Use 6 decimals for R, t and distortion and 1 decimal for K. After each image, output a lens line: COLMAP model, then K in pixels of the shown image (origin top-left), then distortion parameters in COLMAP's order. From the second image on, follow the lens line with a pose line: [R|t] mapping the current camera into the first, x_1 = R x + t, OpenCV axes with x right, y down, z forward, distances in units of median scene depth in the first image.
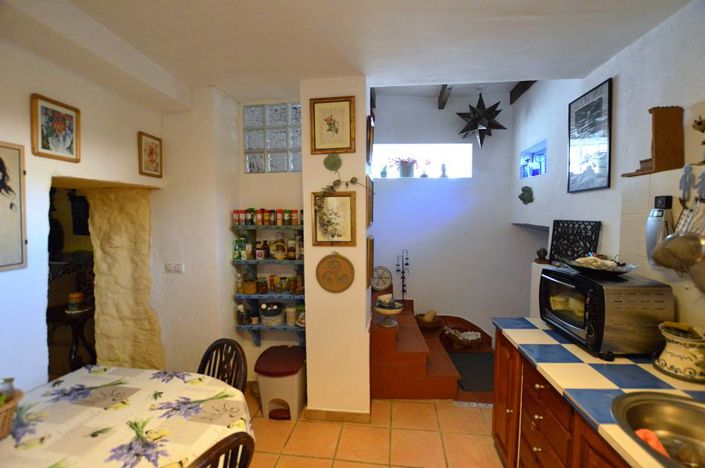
lens RADIAL K [[321.9, 0, 350.8], [0, 321.9, 230.1], [0, 0, 1]] dist [-0.003003, -0.000335]
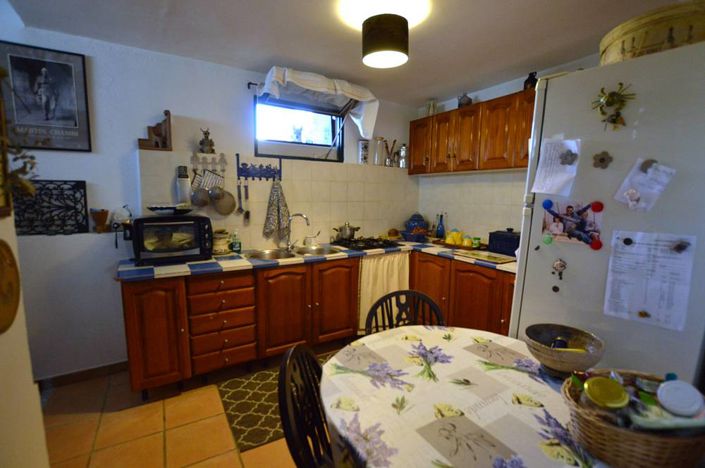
lens RADIAL K [[321.9, 0, 349.6], [0, 321.9, 235.6], [0, 0, 1]] dist [-0.003003, -0.000335]
pose [[-0.630424, -0.091437, 0.770847, -1.110155], [0.035633, 0.988583, 0.146406, 0.049617], [-0.775432, 0.119766, -0.619968, 1.575276]]
